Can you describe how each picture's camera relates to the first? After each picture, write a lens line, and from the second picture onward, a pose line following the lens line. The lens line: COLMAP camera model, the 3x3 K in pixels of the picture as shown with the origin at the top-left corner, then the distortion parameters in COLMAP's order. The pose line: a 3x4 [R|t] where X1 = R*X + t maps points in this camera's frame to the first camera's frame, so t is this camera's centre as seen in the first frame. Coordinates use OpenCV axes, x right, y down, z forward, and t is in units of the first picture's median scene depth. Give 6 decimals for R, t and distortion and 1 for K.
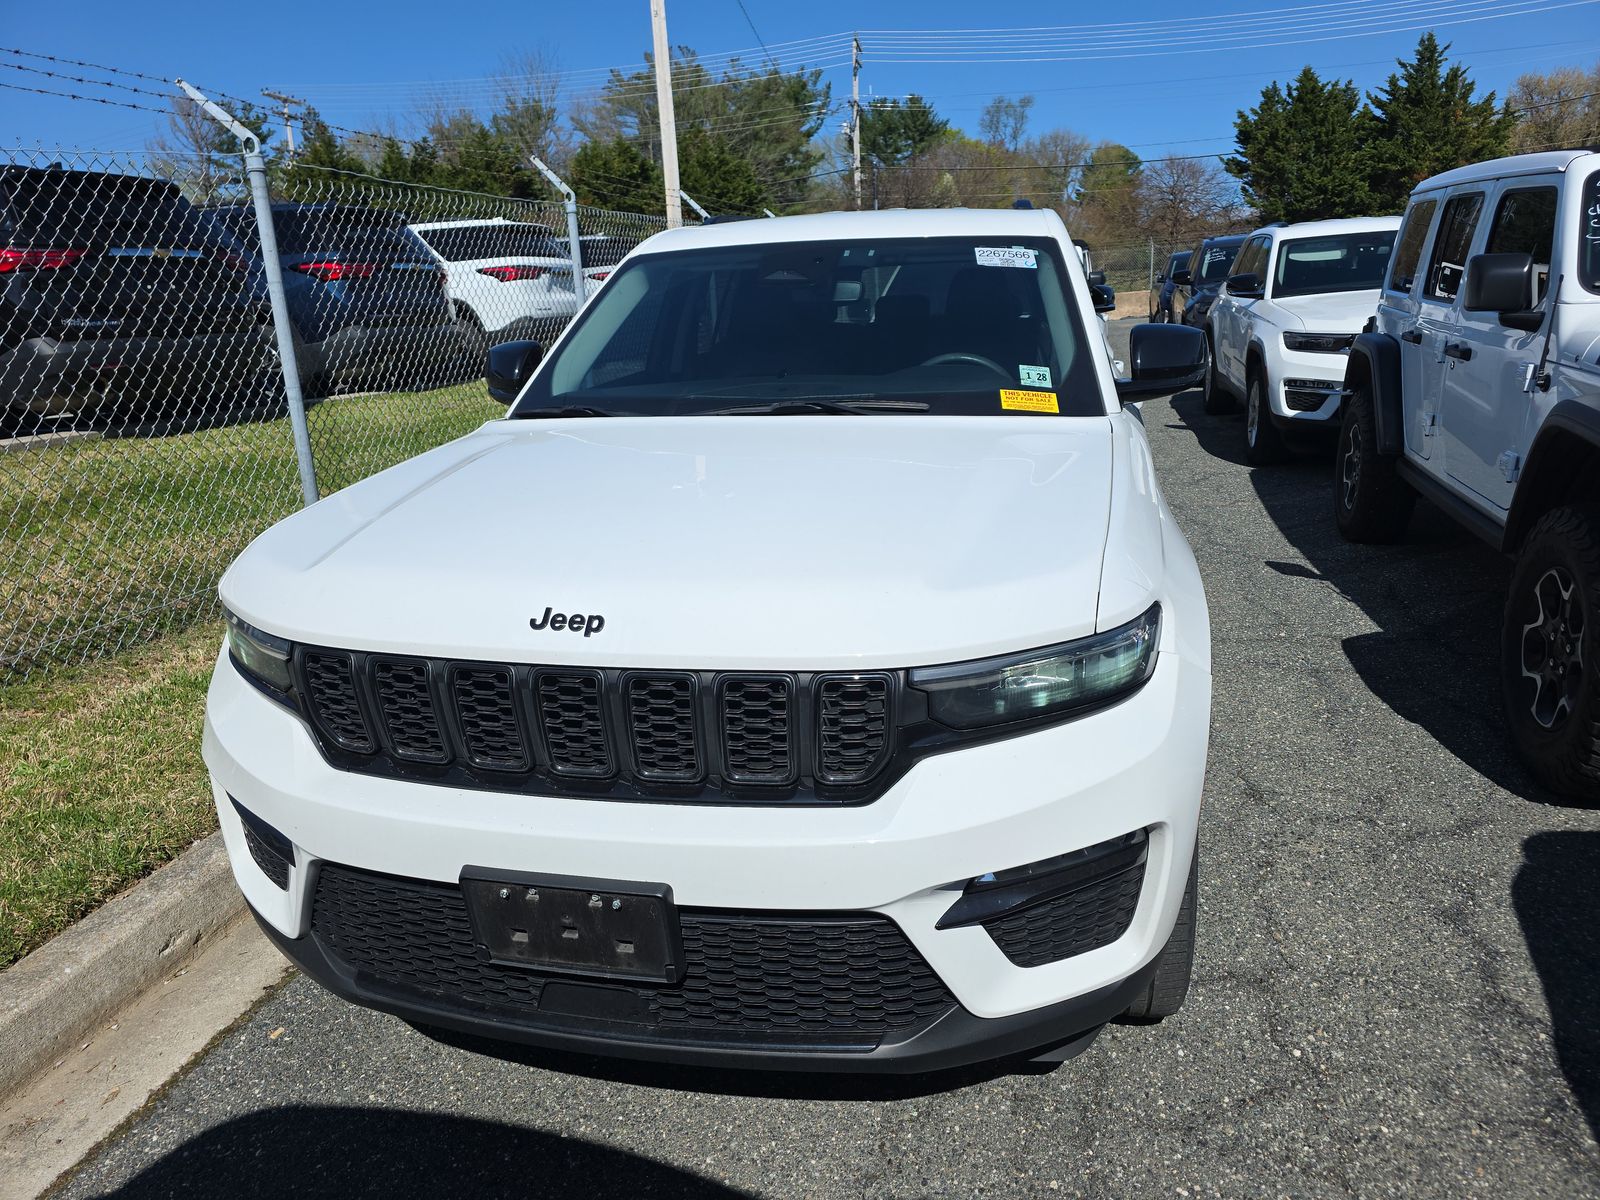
lens RADIAL K [[1071.0, 0, 800.0], [0, 1071.0, 600.0], [0, 0, 1]] dist [0.022850, -0.003013]
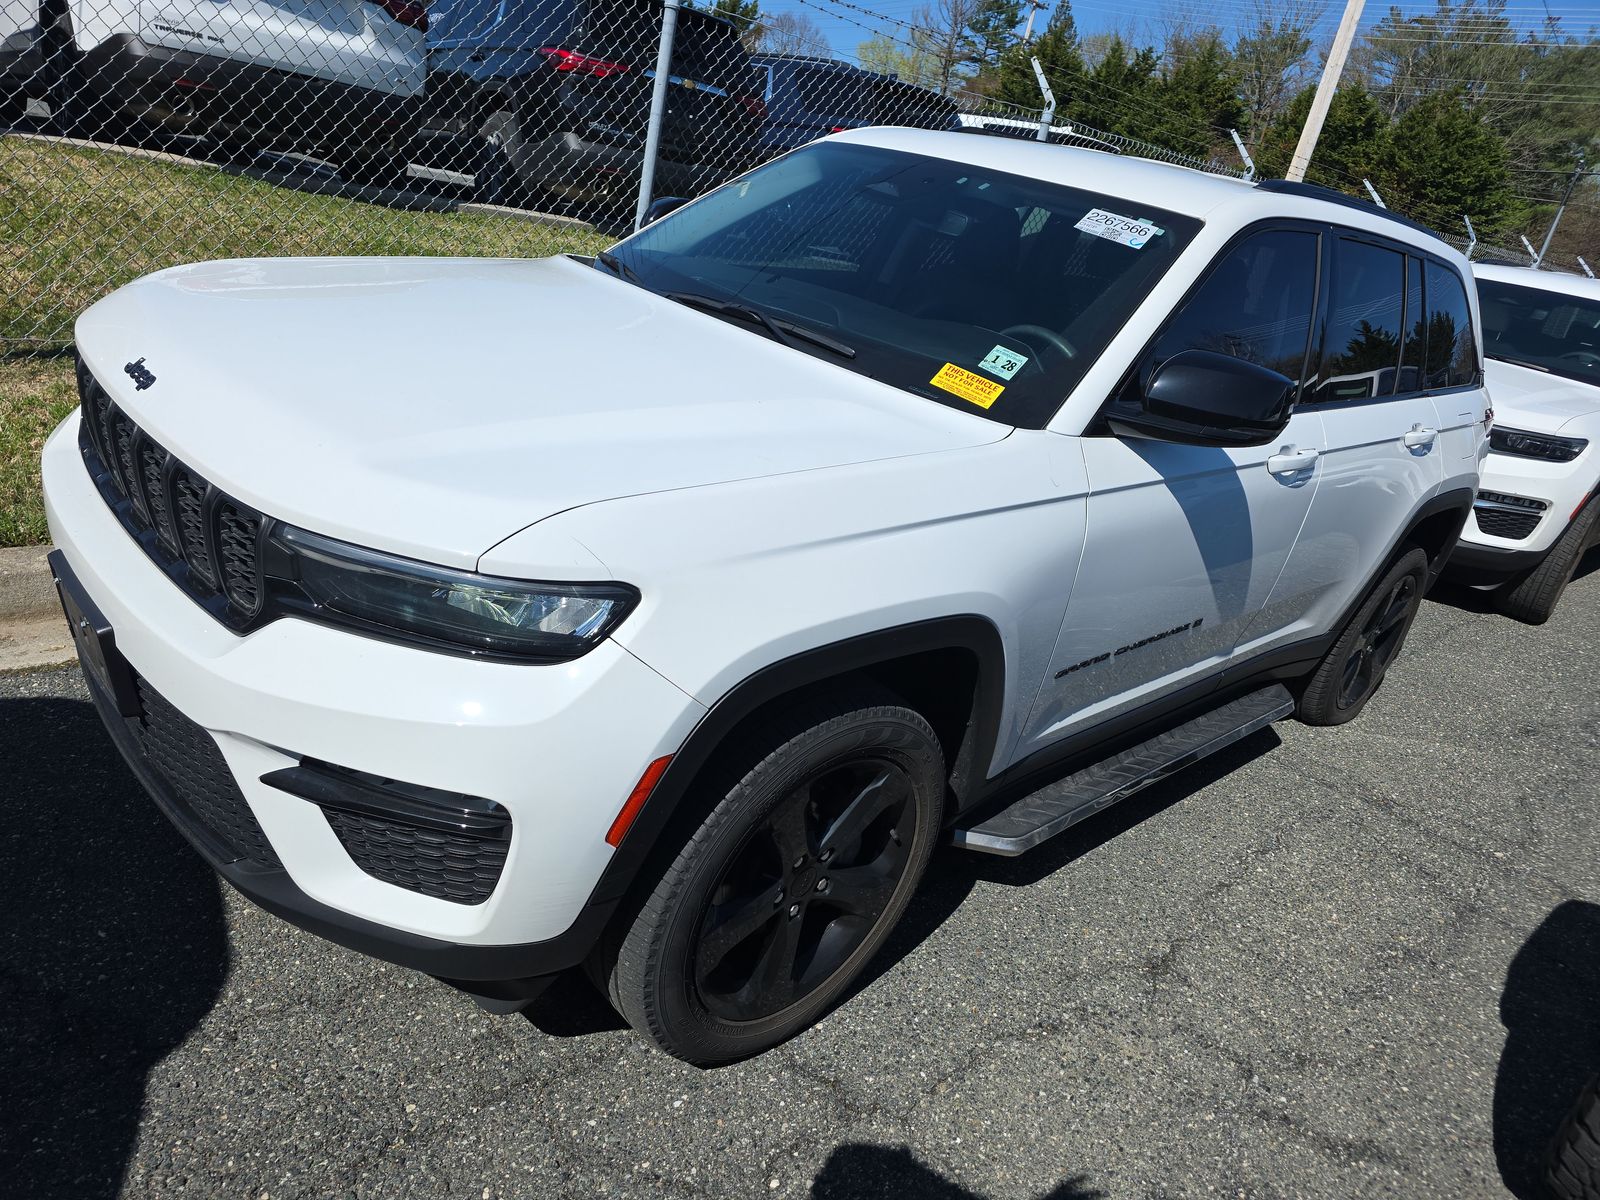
lens RADIAL K [[1071.0, 0, 800.0], [0, 1071.0, 600.0], [0, 0, 1]] dist [0.022850, -0.003013]
pose [[0.811314, 0.398732, -0.427531, 0.524793], [-0.370048, 0.916418, 0.152457, -0.108575], [0.452587, 0.034516, 0.891052, 0.192803]]
